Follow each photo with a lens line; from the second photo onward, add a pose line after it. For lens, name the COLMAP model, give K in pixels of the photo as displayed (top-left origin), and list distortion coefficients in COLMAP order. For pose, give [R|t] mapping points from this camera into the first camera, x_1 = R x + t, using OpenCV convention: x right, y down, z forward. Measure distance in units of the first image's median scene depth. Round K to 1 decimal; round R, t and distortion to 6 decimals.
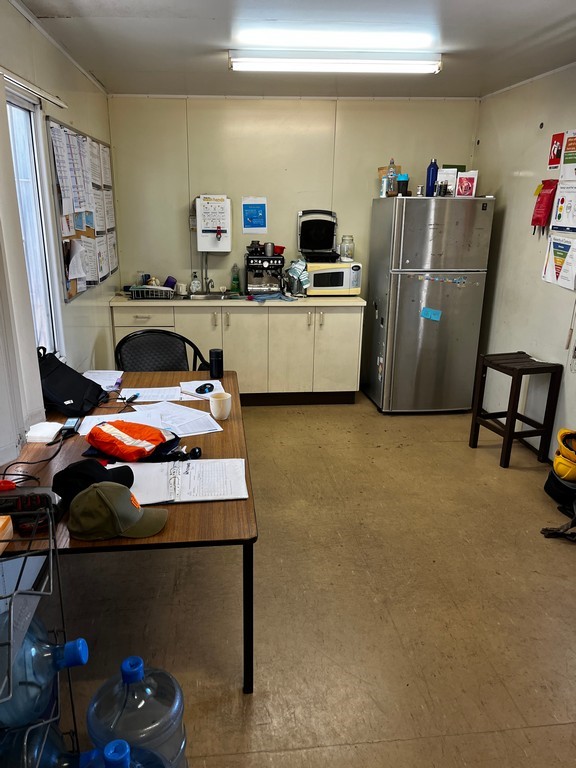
lens RADIAL K [[591.1, 0, 288.0], [0, 591.1, 387.0], [0, 0, 1]] dist [0.037054, 0.001691]
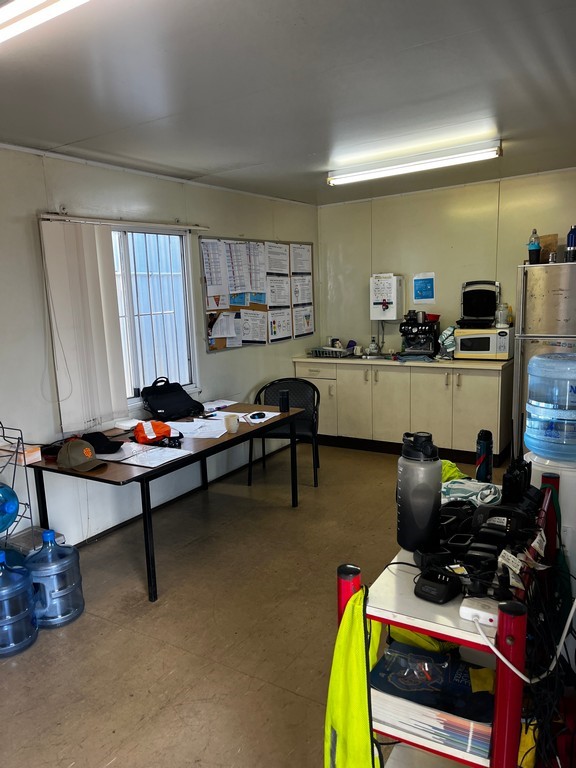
lens RADIAL K [[591.1, 0, 291.7], [0, 591.1, 388.5], [0, 0, 1]] dist [0.037054, 0.001691]
pose [[0.782806, 0.059802, -0.619386, 0.477675], [-0.133257, 0.988390, -0.072986, 0.018282], [0.607830, 0.139671, 0.781687, -0.018512]]
